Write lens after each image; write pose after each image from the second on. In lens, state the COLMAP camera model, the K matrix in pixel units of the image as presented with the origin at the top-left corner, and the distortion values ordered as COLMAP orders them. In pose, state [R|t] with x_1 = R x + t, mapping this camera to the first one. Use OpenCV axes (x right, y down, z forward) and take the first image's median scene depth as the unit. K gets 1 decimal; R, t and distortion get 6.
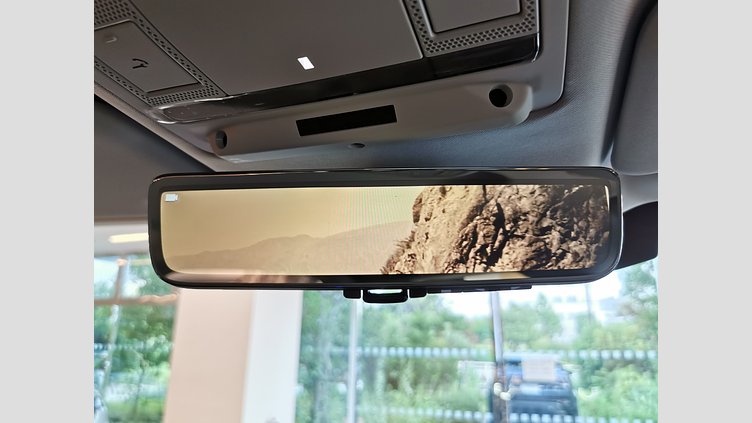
lens RADIAL K [[437.6, 0, 387.1], [0, 437.6, 207.3], [0, 0, 1]] dist [-0.003222, -0.000787]
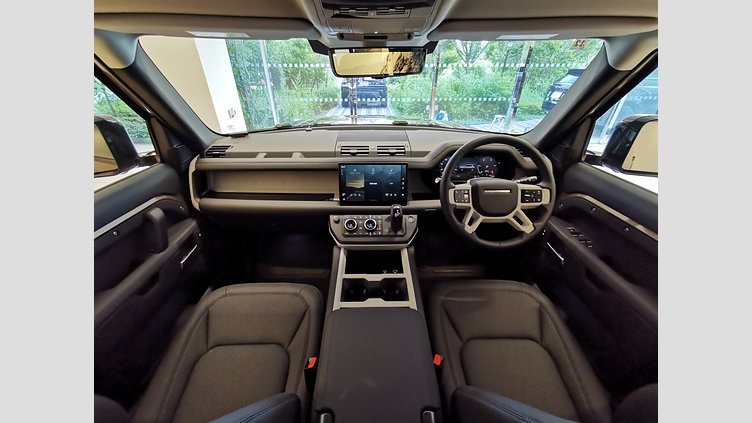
lens RADIAL K [[258.9, 0, 376.0], [0, 258.9, 211.5], [0, 0, 1]] dist [0.000992, 0.000047]
pose [[0.937799, -0.182387, 0.295411, -0.074198], [-0.102034, 0.668522, 0.736659, -0.059000], [-0.331846, -0.720981, 0.608330, -0.115993]]
